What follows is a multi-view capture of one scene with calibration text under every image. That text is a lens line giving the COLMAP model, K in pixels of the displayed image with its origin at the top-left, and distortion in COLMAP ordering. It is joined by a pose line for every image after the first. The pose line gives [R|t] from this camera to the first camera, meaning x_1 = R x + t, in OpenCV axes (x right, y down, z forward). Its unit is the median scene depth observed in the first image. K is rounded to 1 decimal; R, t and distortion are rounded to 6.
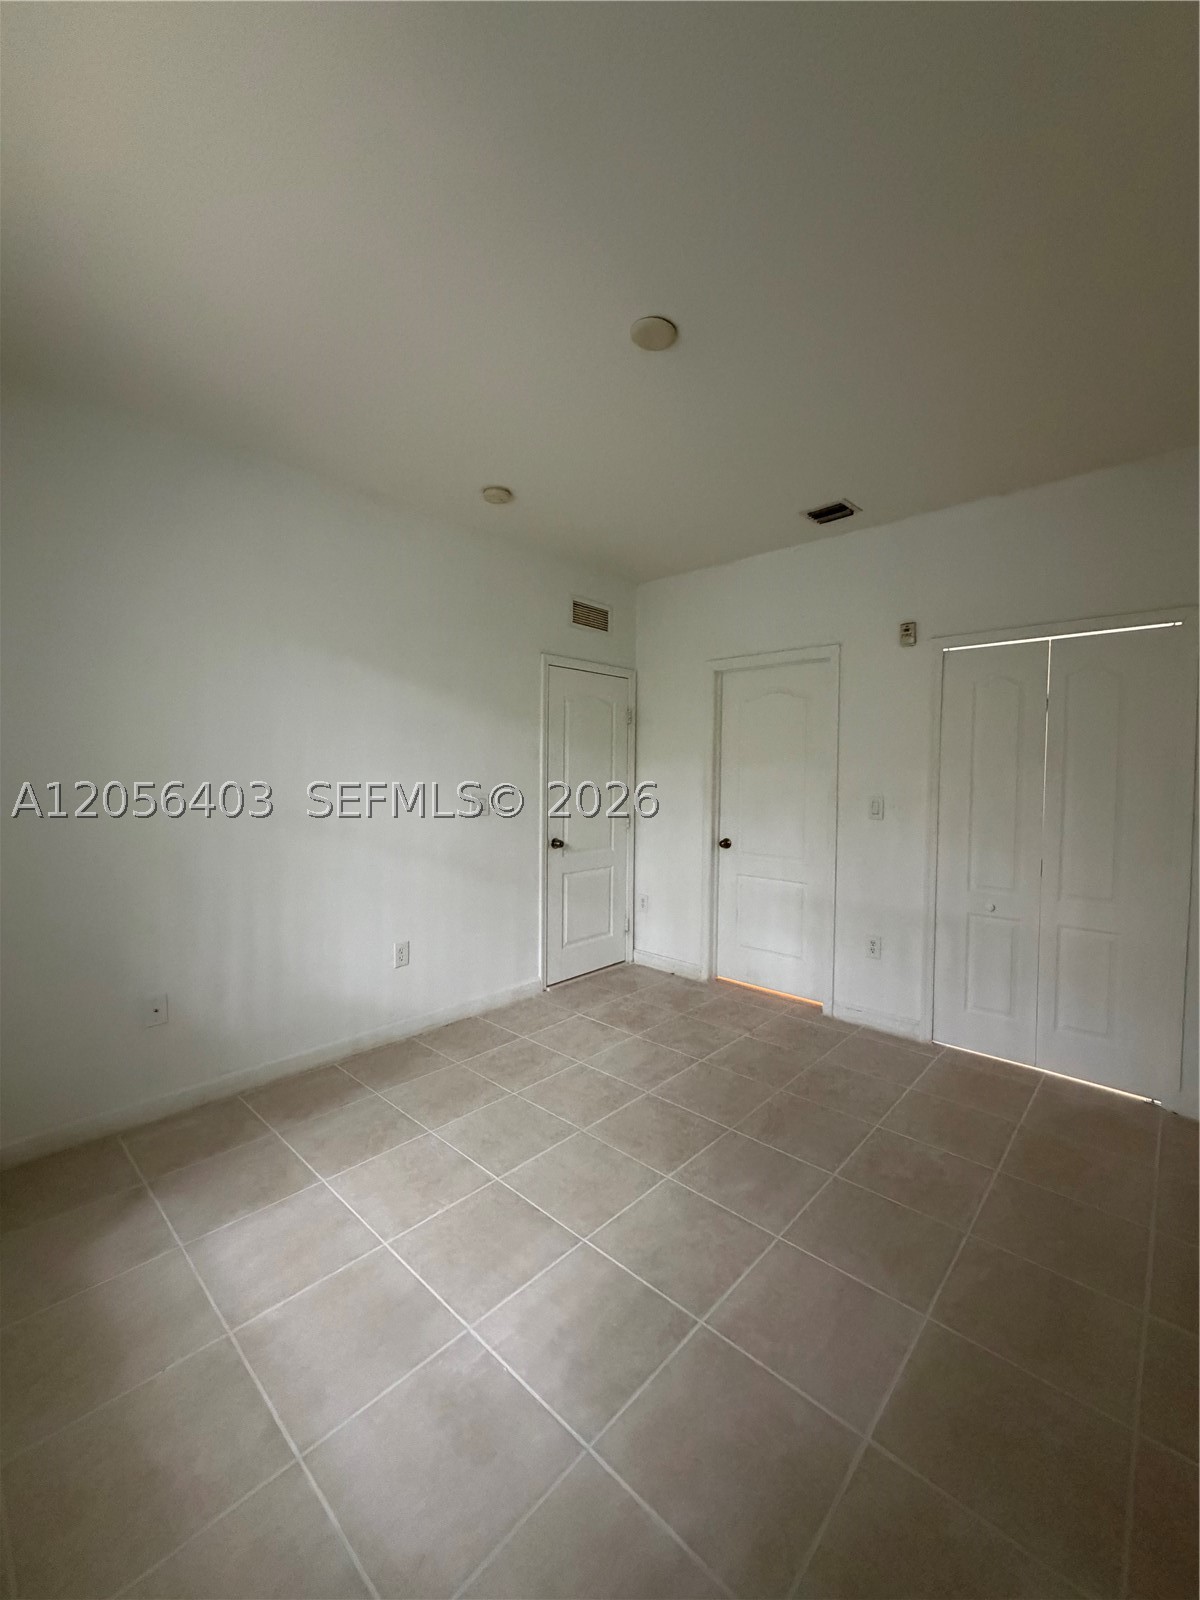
lens RADIAL K [[635.0, 0, 592.2], [0, 635.0, 792.7], [0, 0, 1]] dist [0.000212, 0.000327]
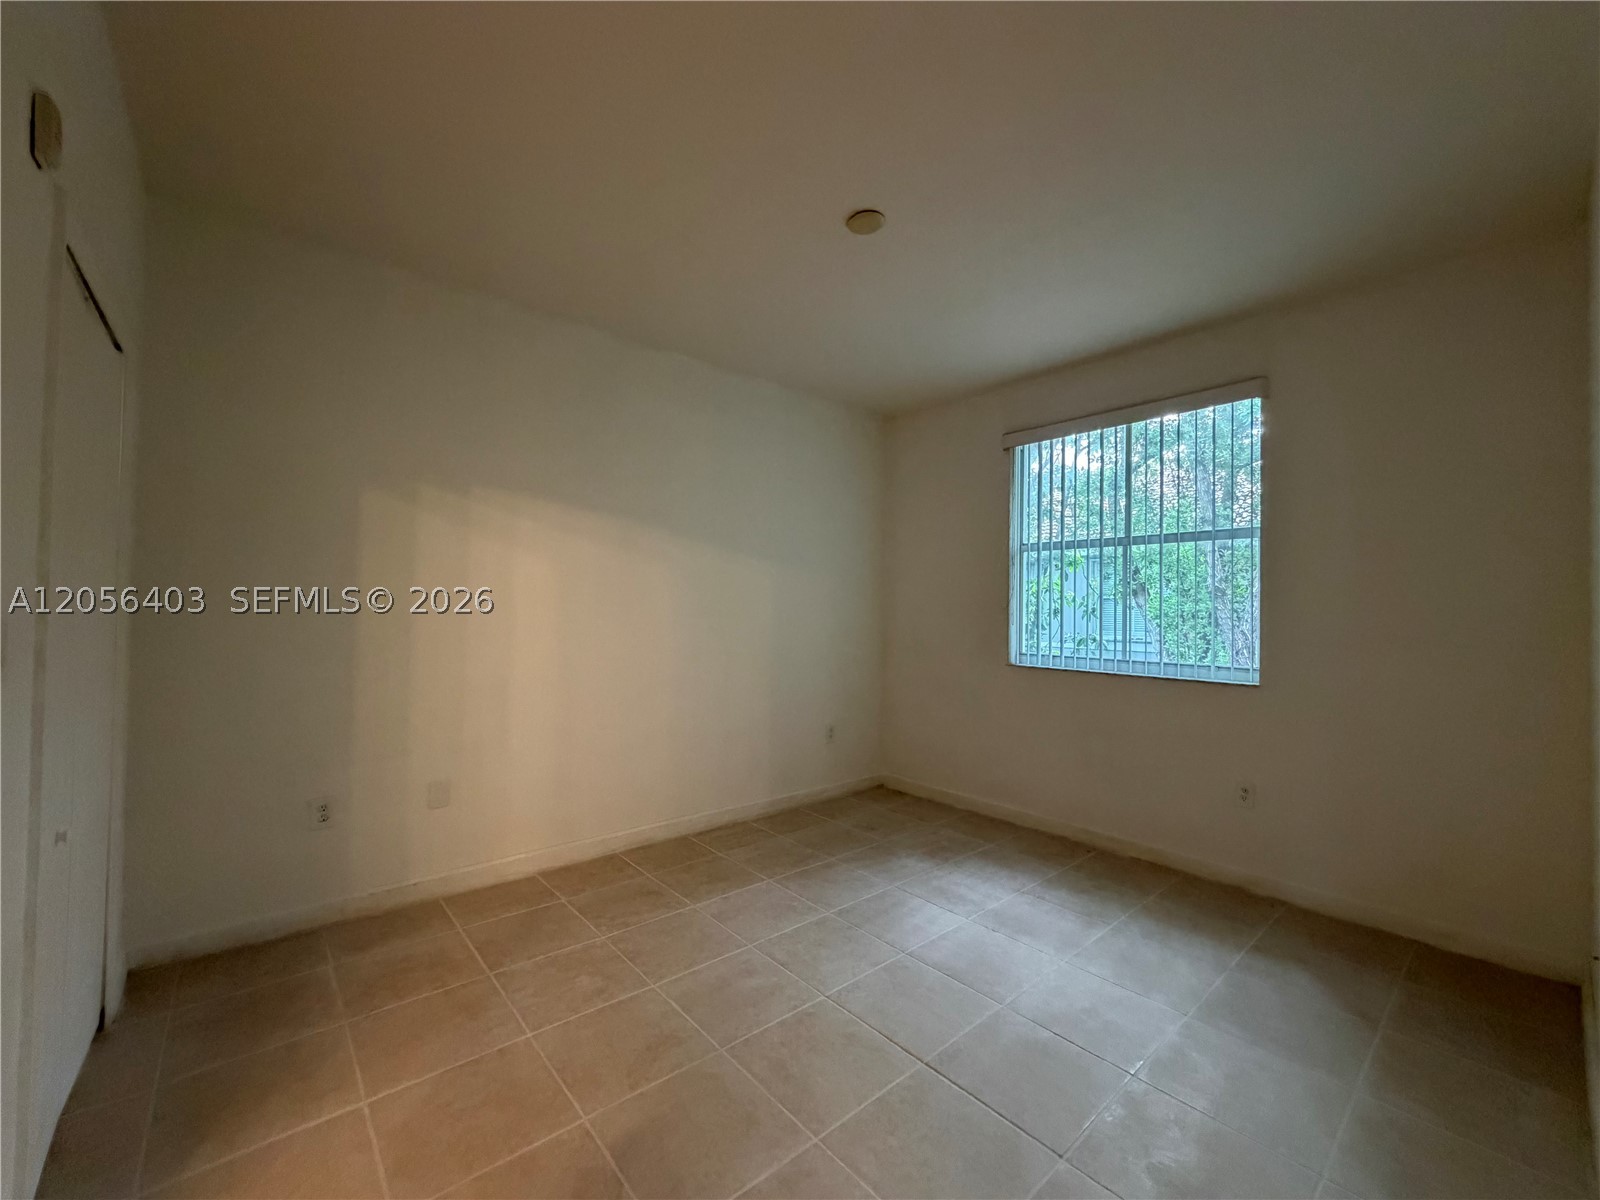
lens RADIAL K [[635.0, 0, 797.1], [0, 635.0, 601.2], [0, 0, 1]] dist [0.000212, 0.000327]
pose [[-0.994494, -0.023700, 0.102076, 0.061936], [-0.021705, 0.999552, 0.020610, -0.016640], [-0.102519, 0.018281, -0.994563, 1.603011]]
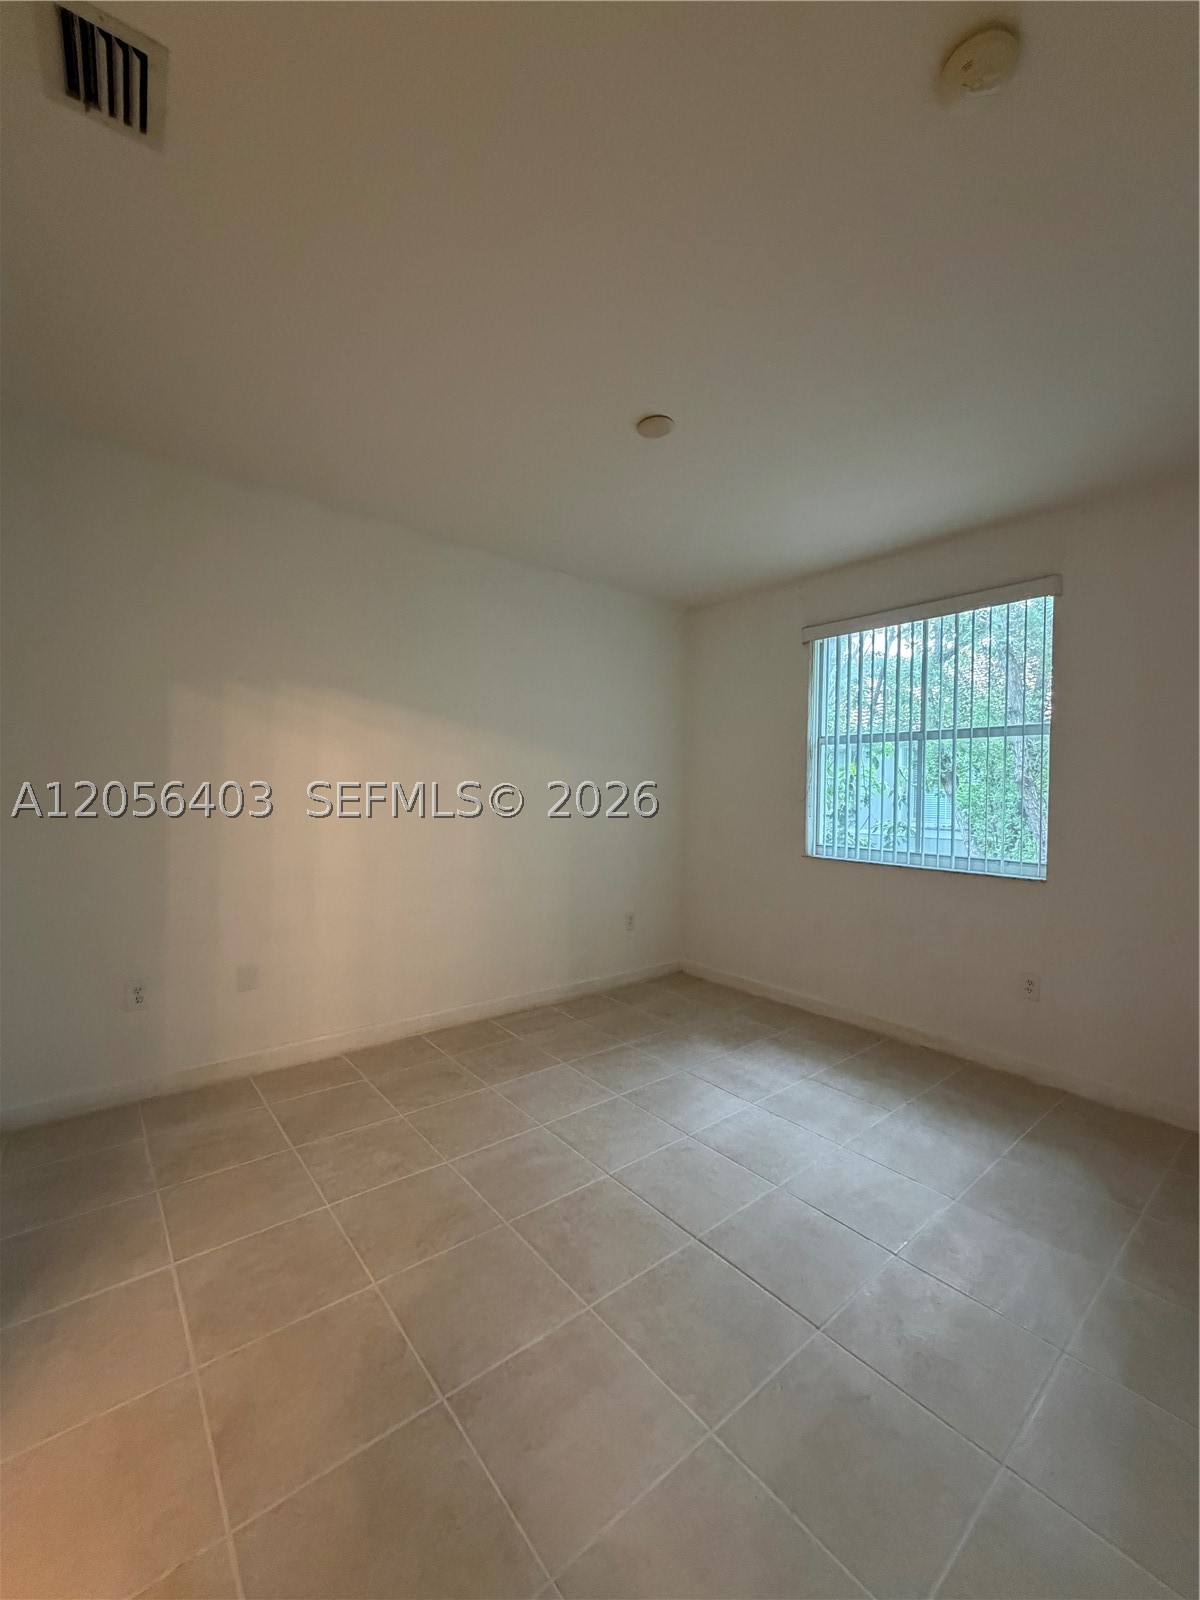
lens RADIAL K [[635.0, 0, 601.9], [0, 635.0, 797.3], [0, 0, 1]] dist [0.000212, 0.000327]
pose [[-0.992216, -0.032151, 0.120311, 0.020724], [-0.027284, 0.998750, 0.041891, -0.036871], [-0.121507, 0.038282, -0.991852, 1.627464]]
